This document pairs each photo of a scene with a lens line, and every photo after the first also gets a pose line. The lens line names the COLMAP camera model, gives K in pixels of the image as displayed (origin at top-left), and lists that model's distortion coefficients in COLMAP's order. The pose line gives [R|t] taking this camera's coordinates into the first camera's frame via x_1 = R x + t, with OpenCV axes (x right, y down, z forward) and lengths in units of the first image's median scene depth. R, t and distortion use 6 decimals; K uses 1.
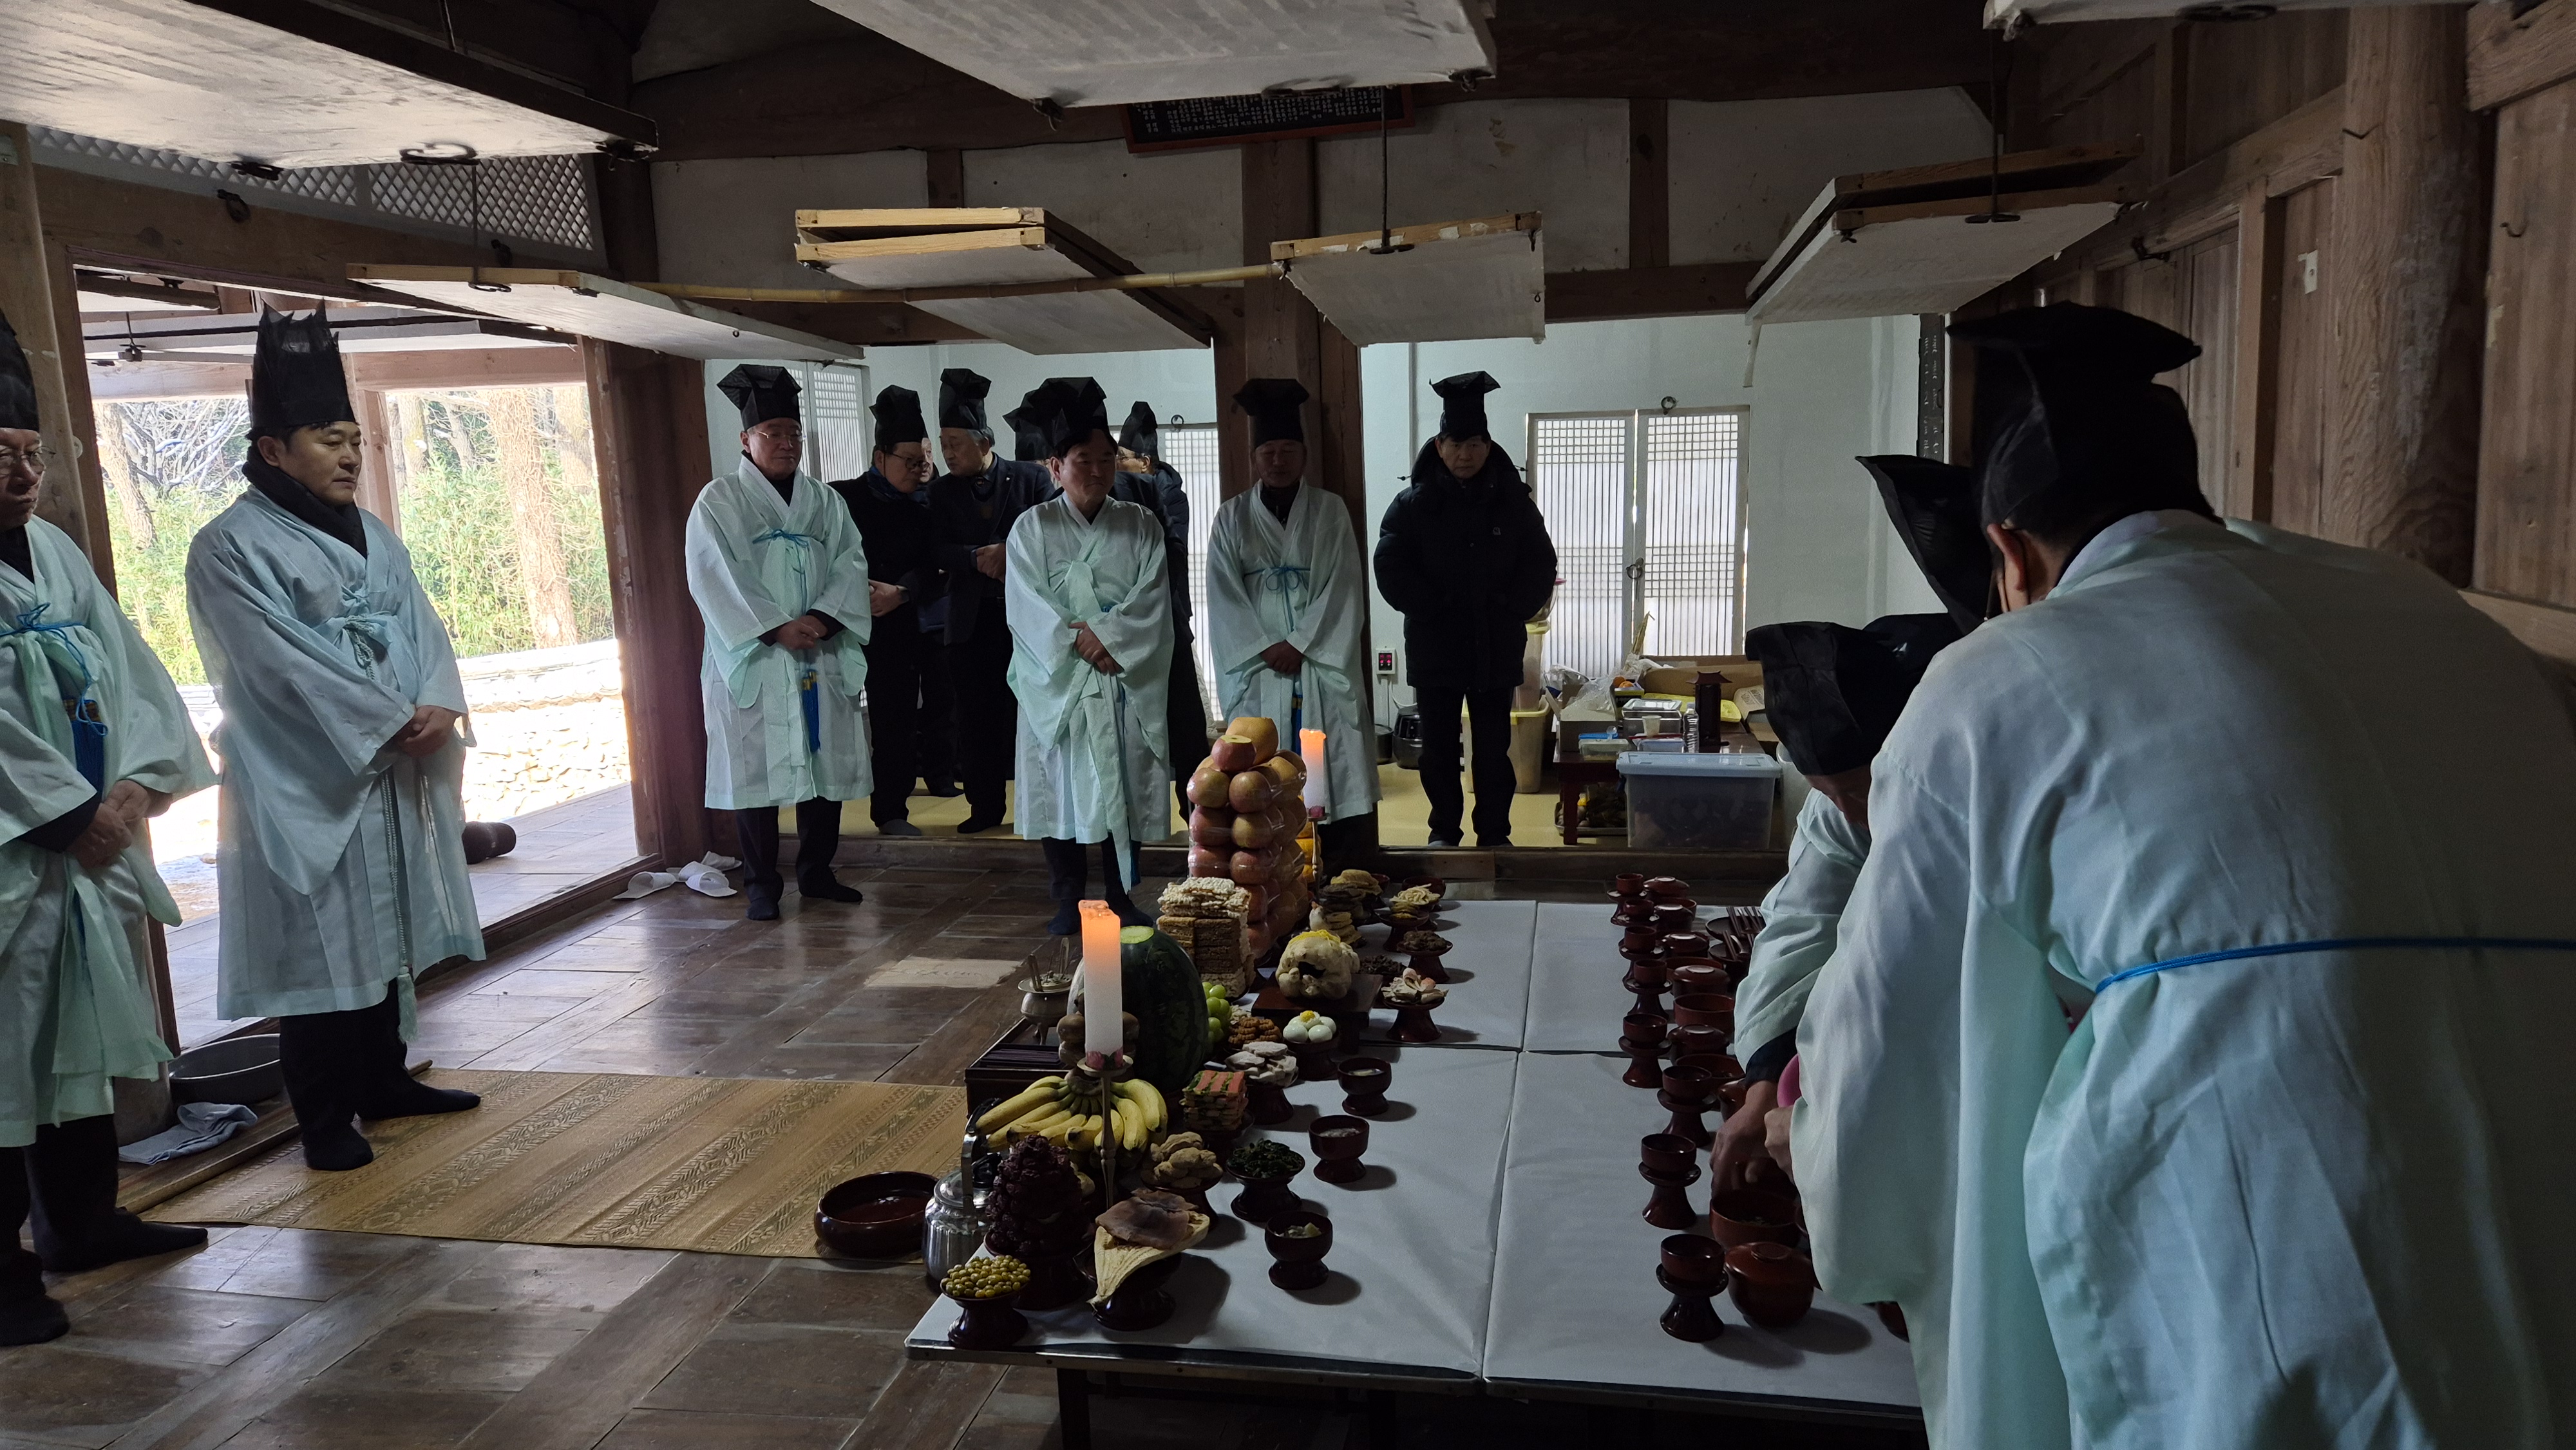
lens RADIAL K [[1722.7, 0, 1288.3], [0, 1722.7, 735.4], [0, 0, 1]] dist [0.073694, -0.055854]
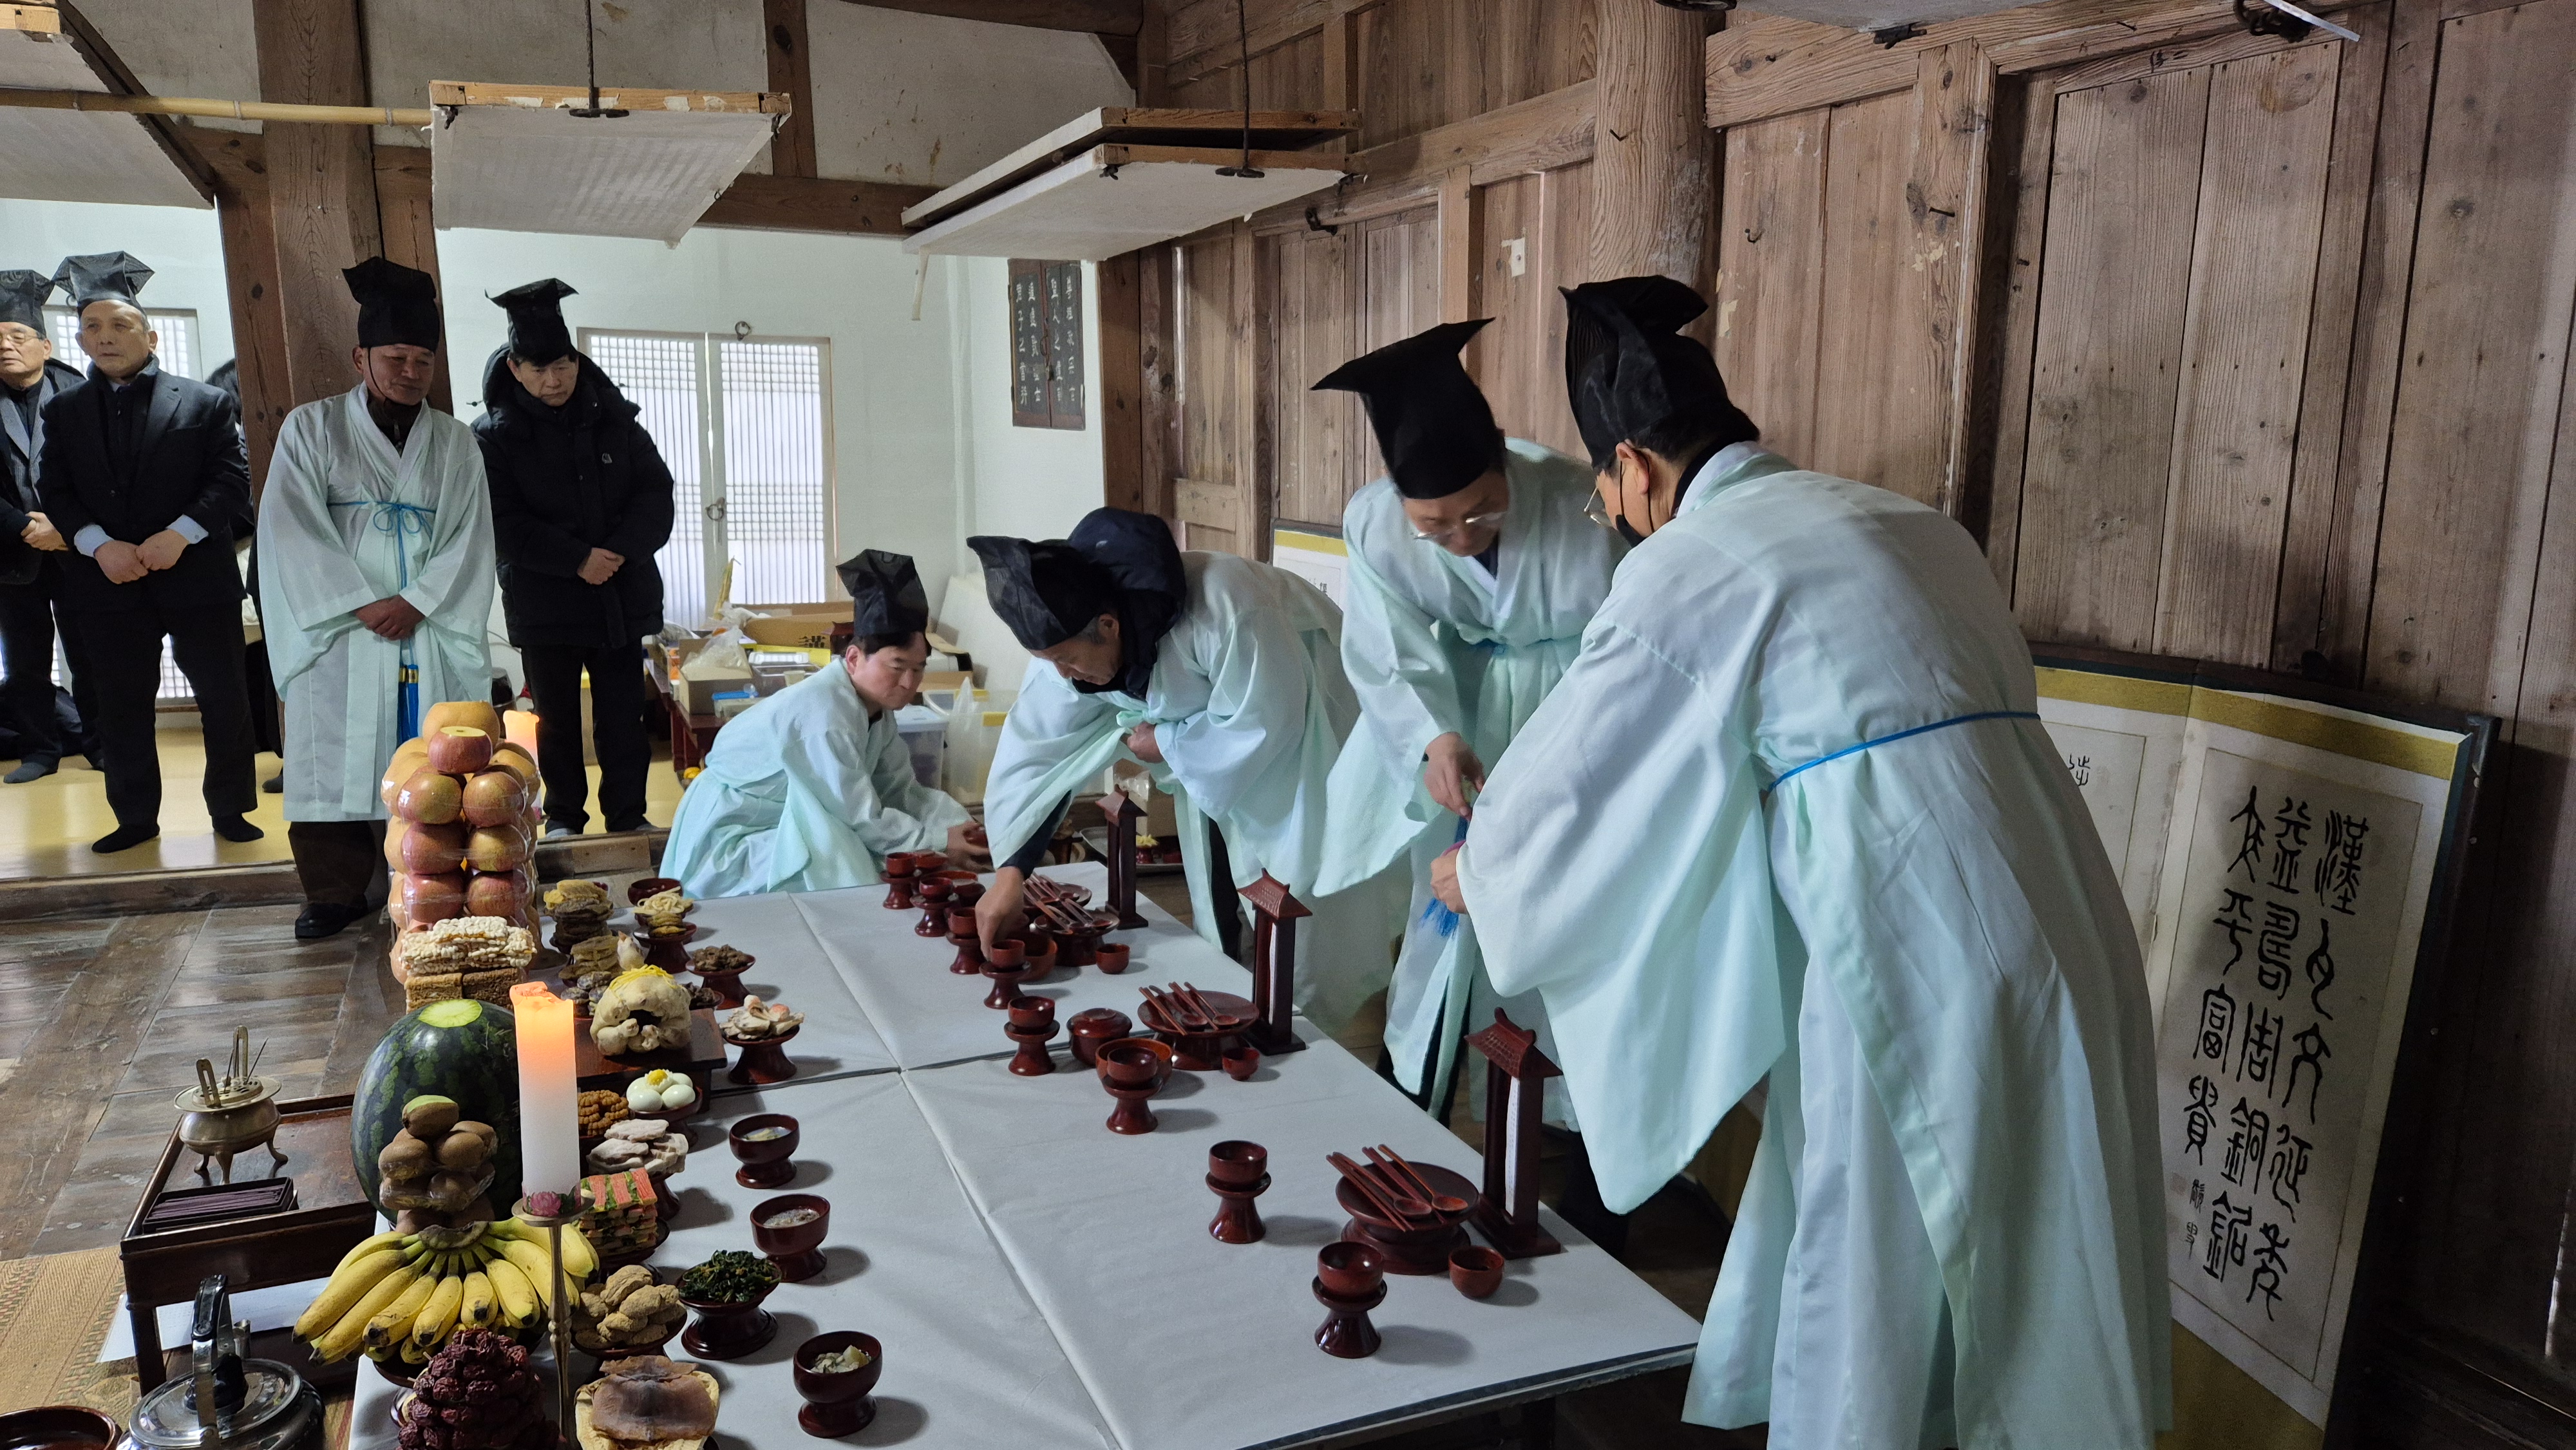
lens RADIAL K [[1722.7, 0, 1292.3], [0, 1722.7, 739.5], [0, 0, 1]] dist [0.073694, -0.055854]
pose [[0.824417, -0.065876, 0.562137, -0.138021], [0.044740, 0.997681, 0.051301, -0.015338], [-0.564212, -0.017143, 0.825452, 0.126875]]
